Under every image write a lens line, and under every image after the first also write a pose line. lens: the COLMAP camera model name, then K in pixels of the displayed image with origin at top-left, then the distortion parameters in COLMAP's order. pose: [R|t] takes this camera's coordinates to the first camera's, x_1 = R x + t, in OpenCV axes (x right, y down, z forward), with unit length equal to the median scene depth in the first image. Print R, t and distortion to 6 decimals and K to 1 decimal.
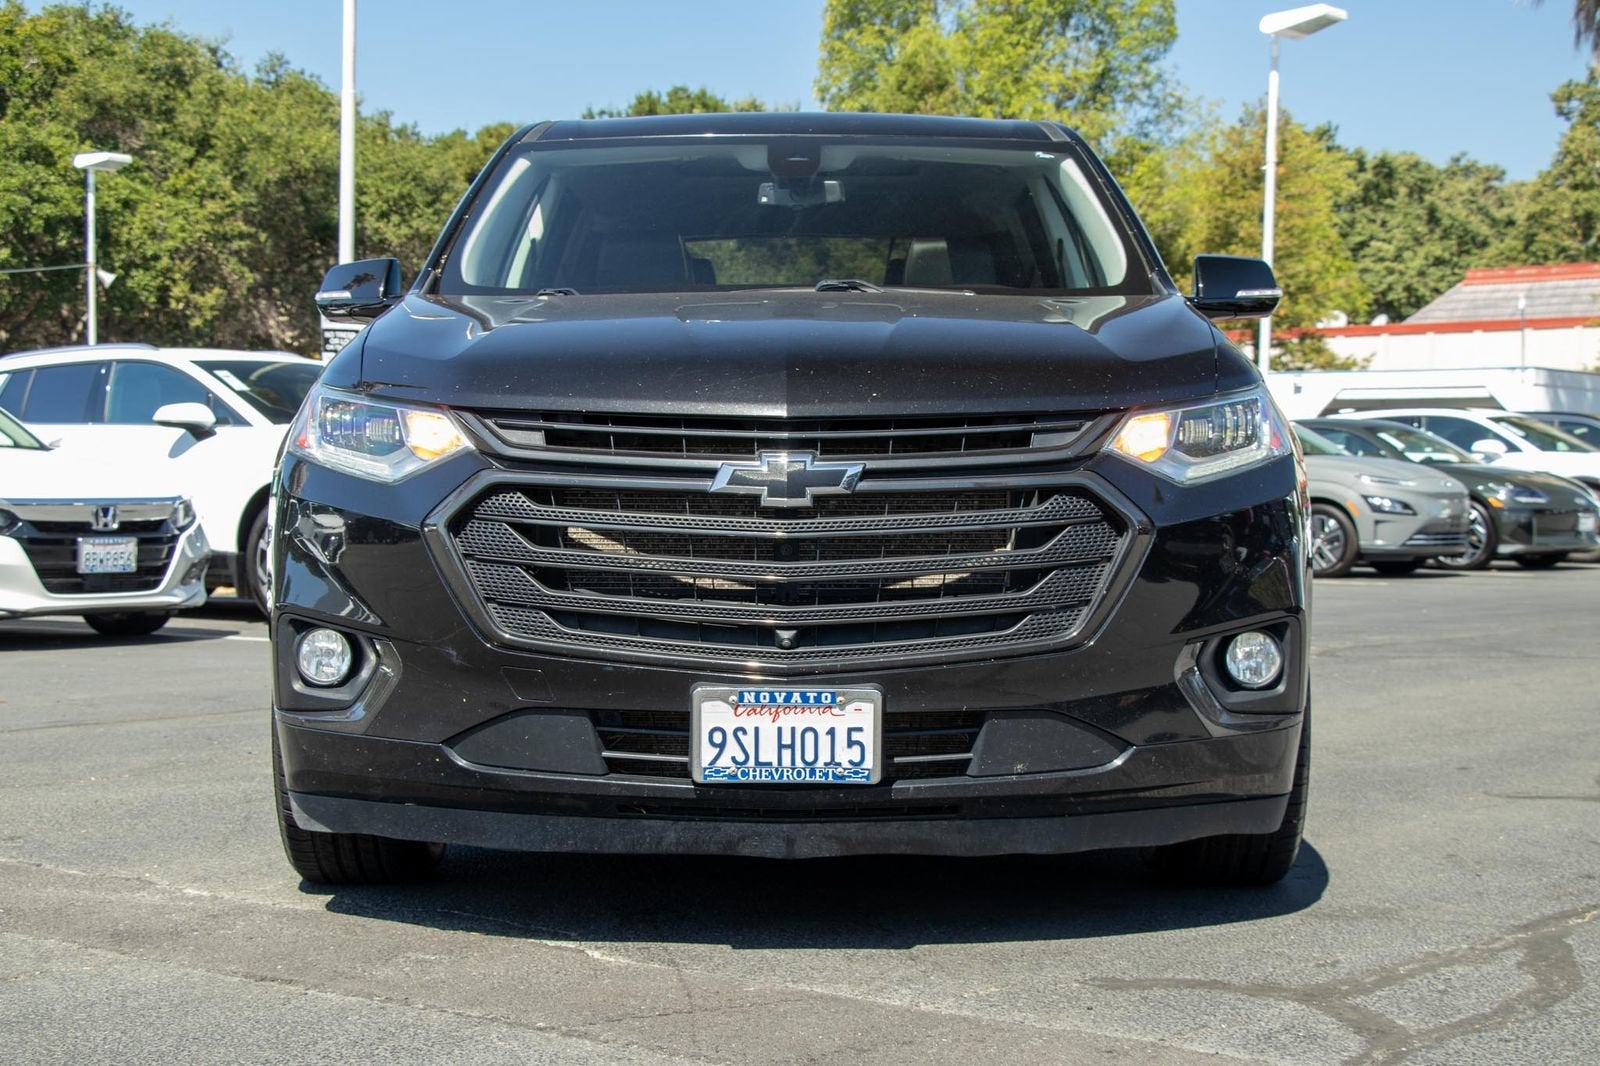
lens RADIAL K [[2517.3, 0, 797.4], [0, 2517.3, 578.0], [0, 0, 1]] dist [0.037547, 0.638806]
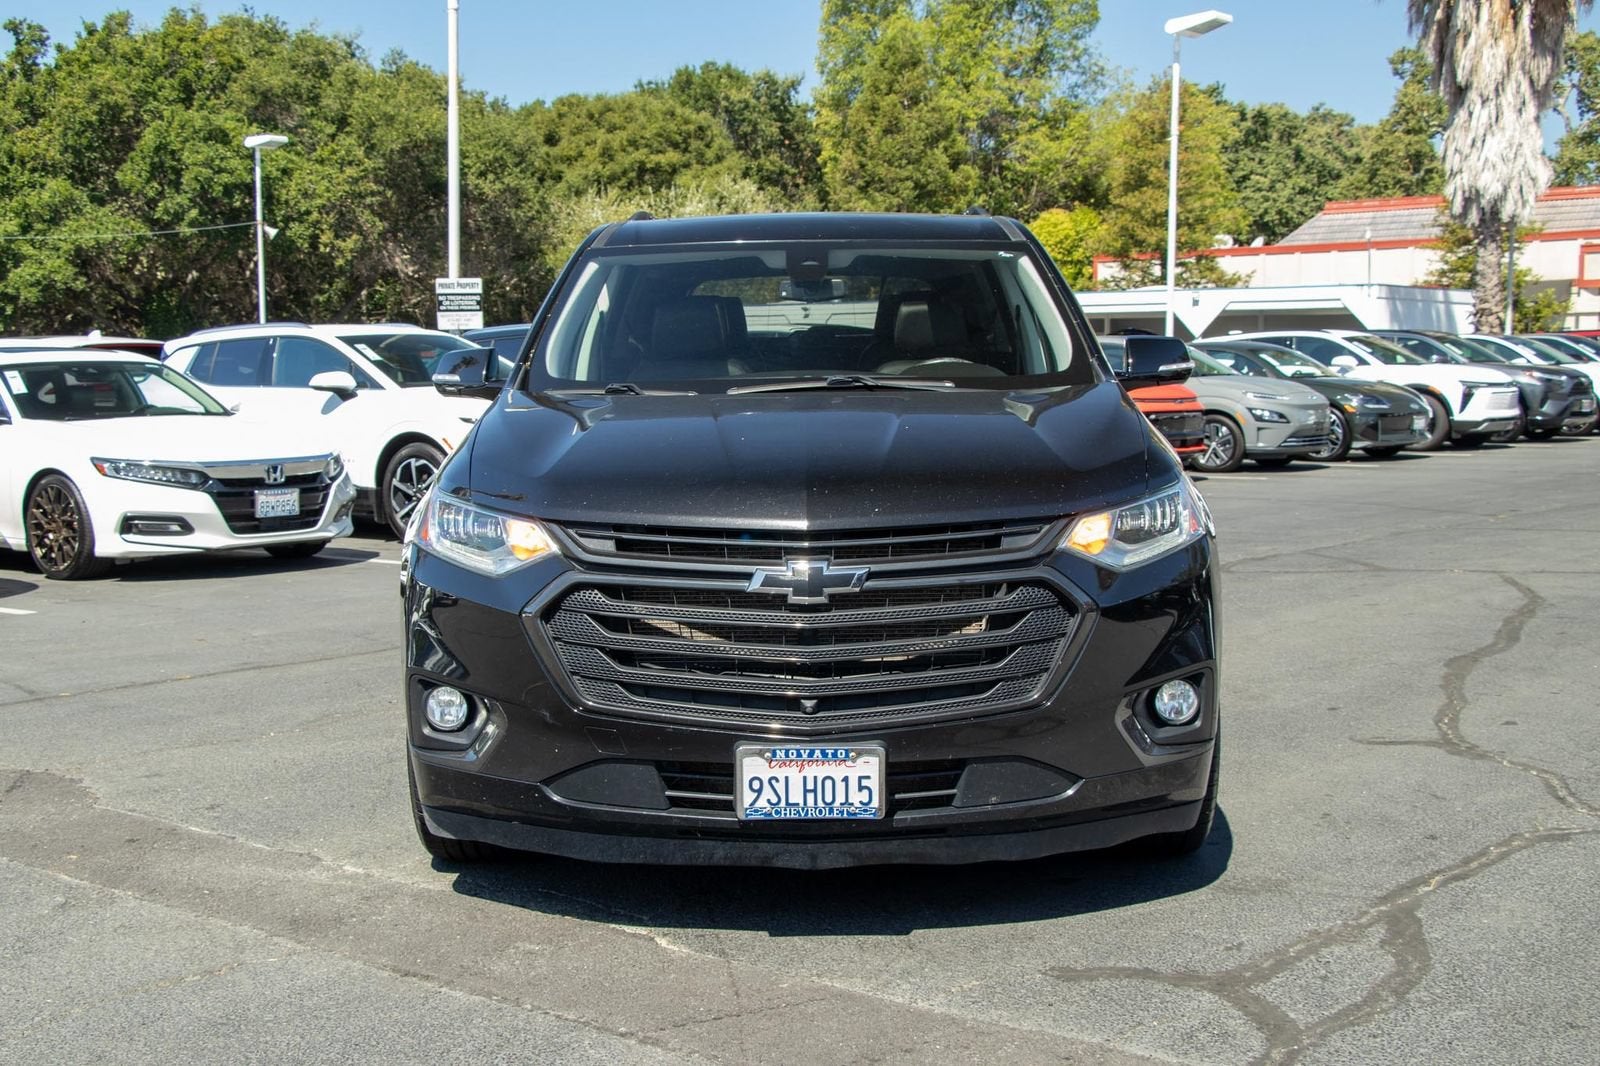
lens RADIAL K [[1949.3, 0, 782.9], [0, 1949.3, 571.3], [0, 0, 1]] dist [-0.044154, 0.305682]
pose [[0.999824, -0.013161, -0.013347, -0.002000], [0.013996, 0.997819, 0.064514, -0.060308], [0.012469, -0.064690, 0.997828, 0.014741]]
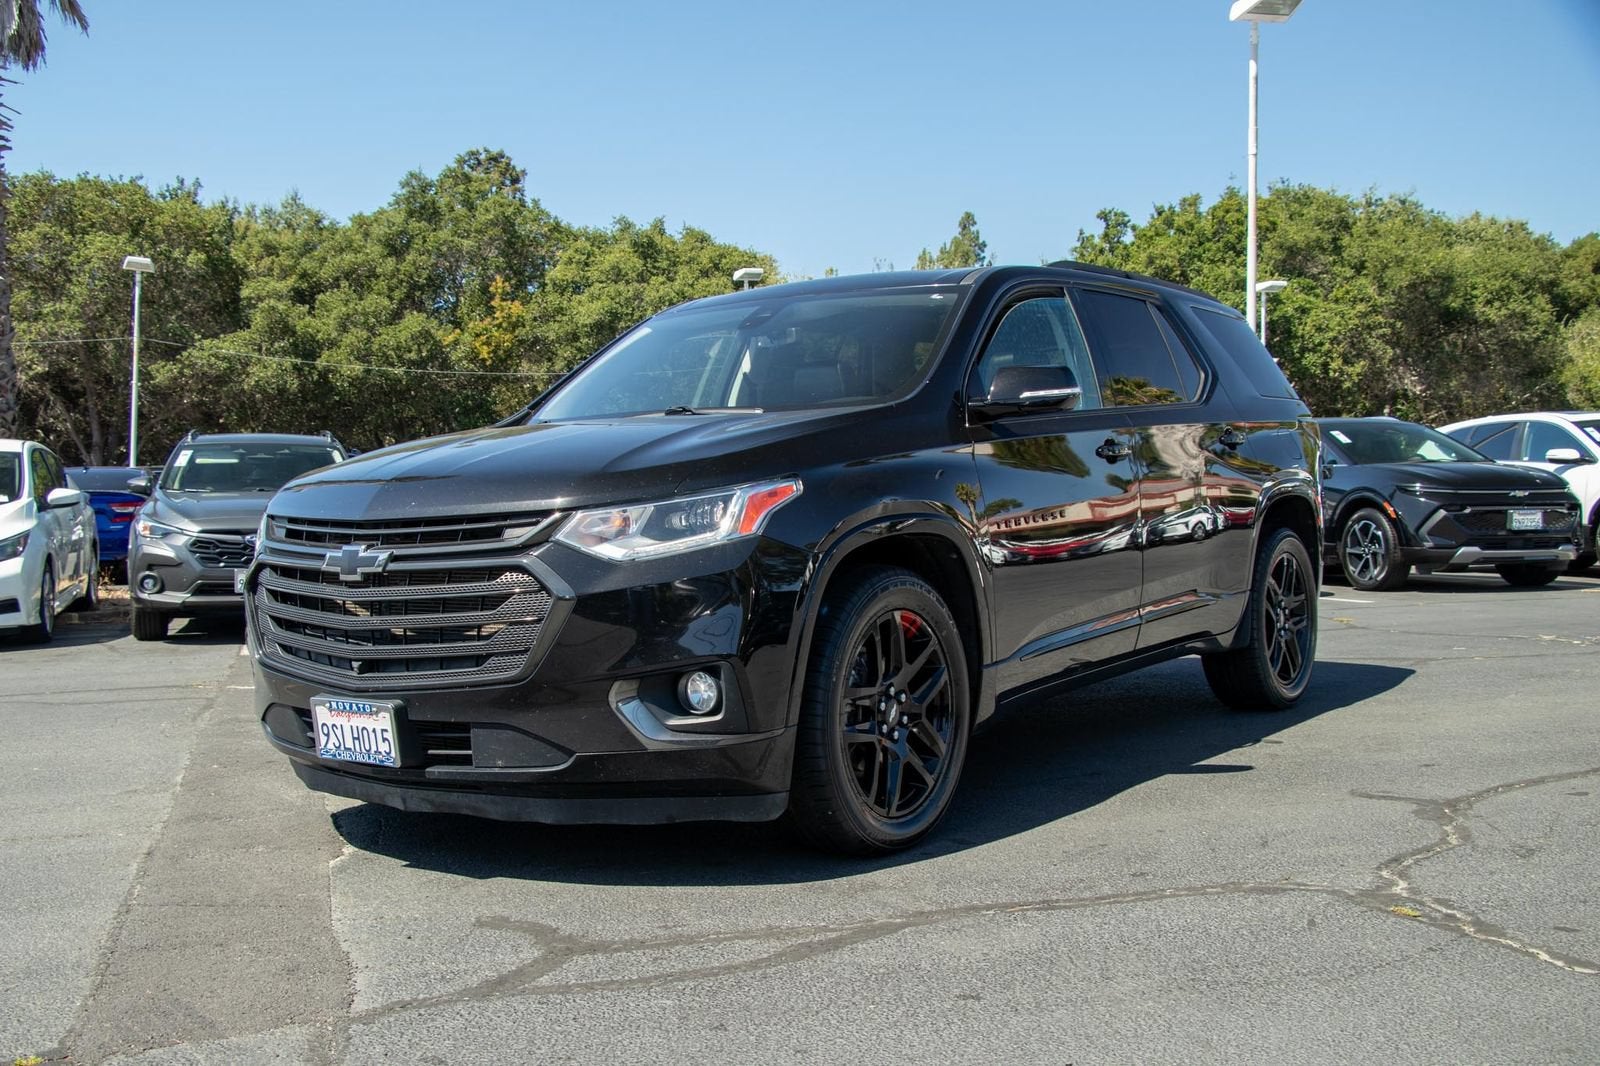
lens RADIAL K [[1641.2, 0, 799.9], [0, 1641.2, 557.1], [0, 0, 1]] dist [-0.142247, 0.354509]
pose [[0.829137, 0.001955, -0.559041, 0.428919], [0.000241, 0.999993, 0.003854, -0.025738], [0.559045, -0.003330, 0.829131, 0.190813]]
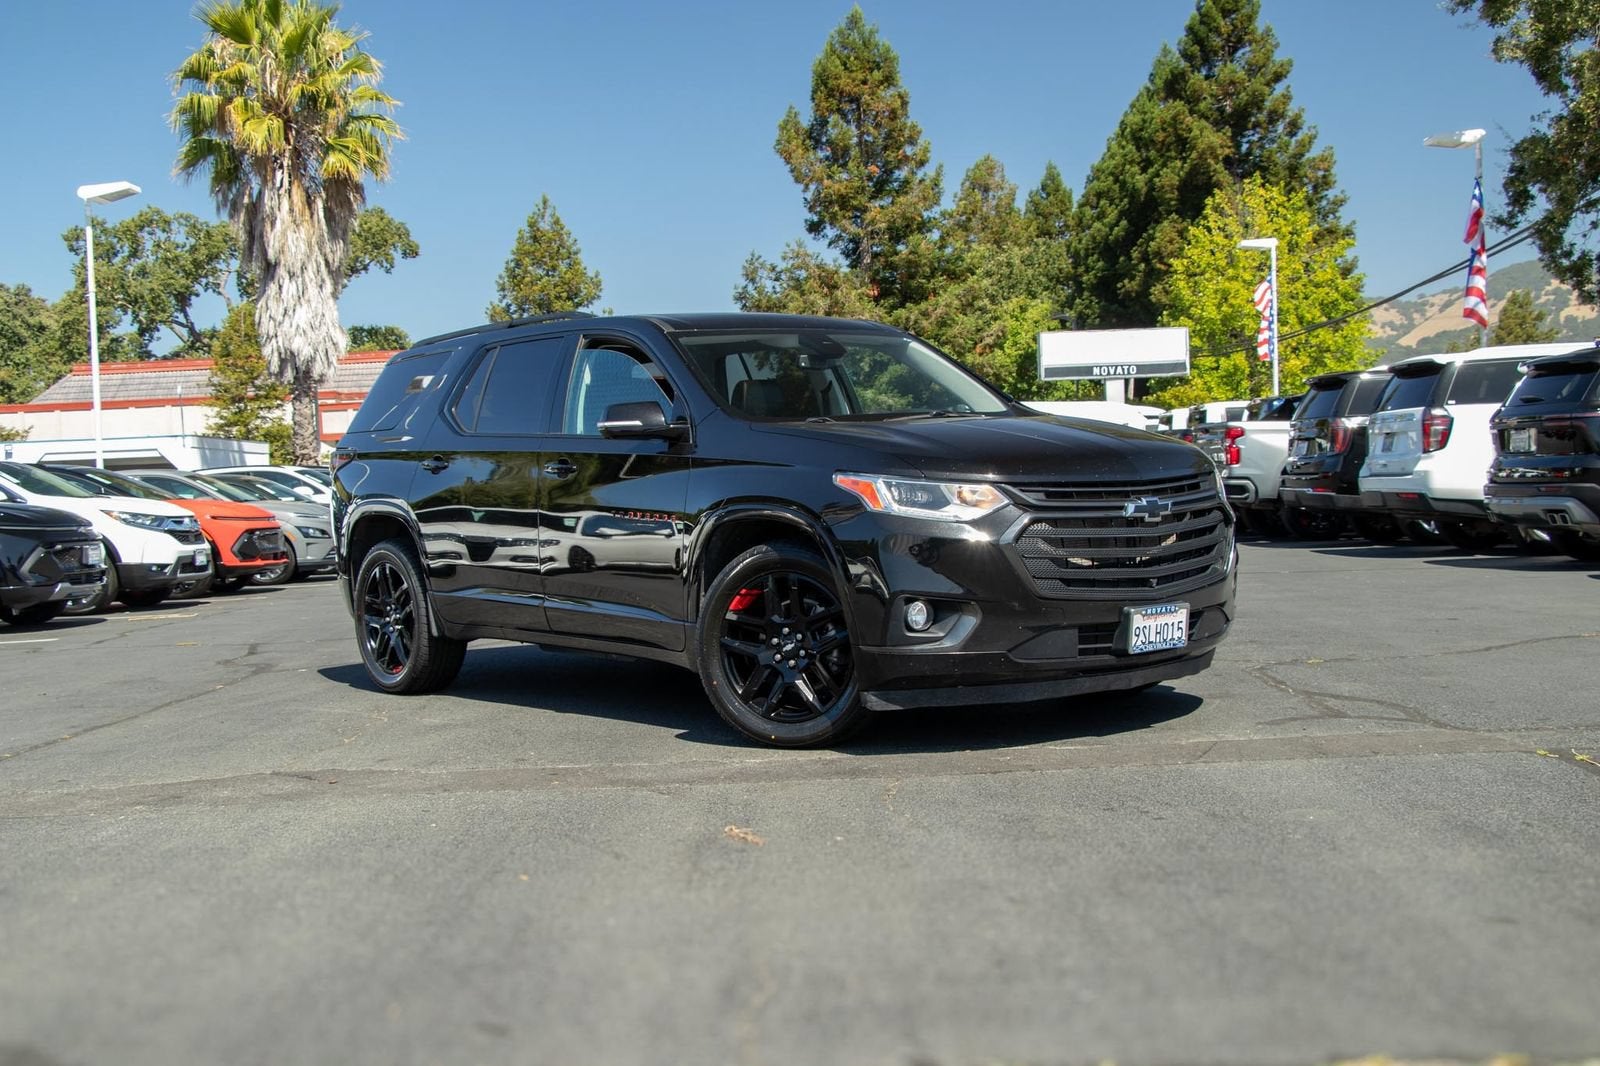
lens RADIAL K [[1790.9, 0, 799.9], [0, 1790.9, 558.0], [0, 0, 1]] dist [-0.011073, 0.143542]
pose [[0.787366, -0.067702, 0.612757, -0.662959], [0.075178, 0.997078, 0.013565, -0.022917], [-0.611884, 0.035385, 0.790155, -0.013601]]
